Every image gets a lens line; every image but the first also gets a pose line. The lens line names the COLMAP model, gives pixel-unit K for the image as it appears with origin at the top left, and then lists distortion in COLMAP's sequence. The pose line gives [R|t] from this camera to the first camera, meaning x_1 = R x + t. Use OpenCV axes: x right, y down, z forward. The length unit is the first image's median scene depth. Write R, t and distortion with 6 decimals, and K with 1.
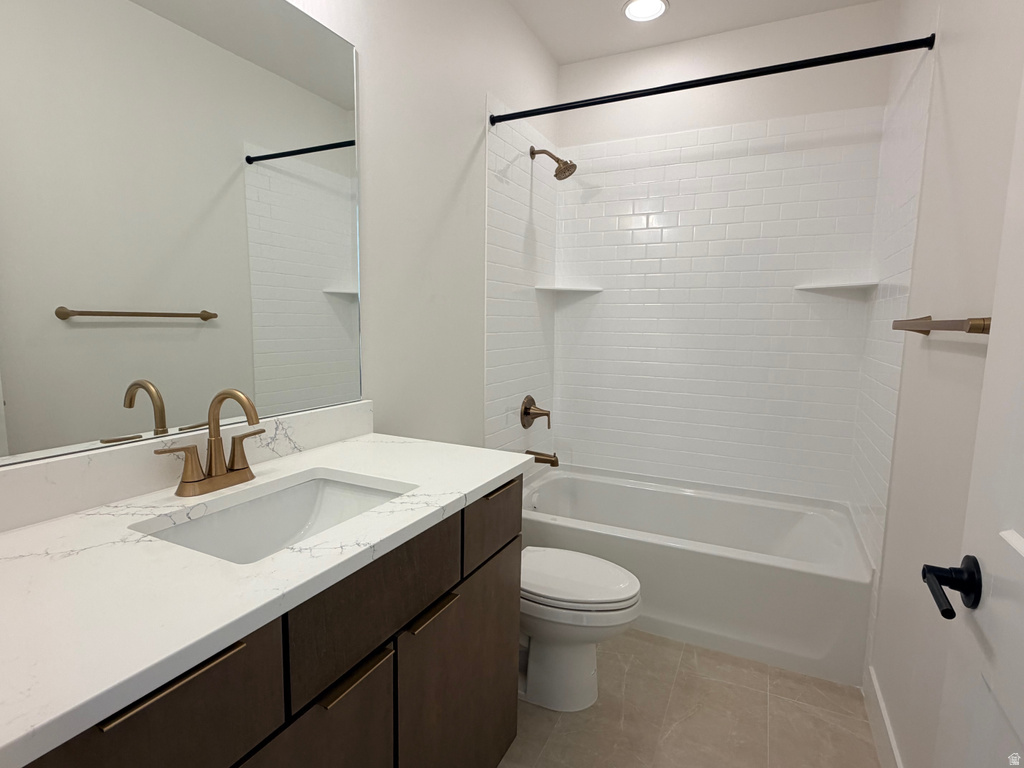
lens RADIAL K [[528.4, 0, 512.0], [0, 528.4, 384.0], [0, 0, 1]] dist [-0.001402, 0.000342]
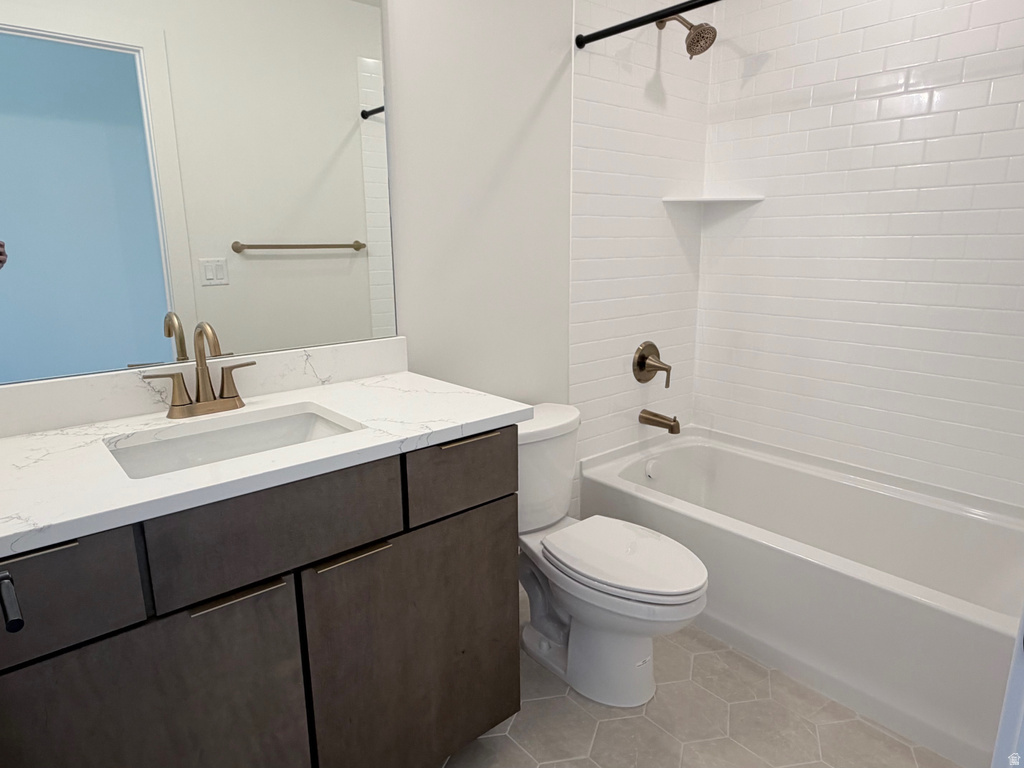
lens RADIAL K [[620.8, 0, 512.0], [0, 620.8, 384.0], [0, 0, 1]] dist [0.006449, 0.000506]
pose [[0.923082, 0.059222, -0.380017, 0.326348], [-0.019407, 0.993987, 0.107764, -0.007708], [0.384114, -0.092100, 0.918681, 0.050169]]
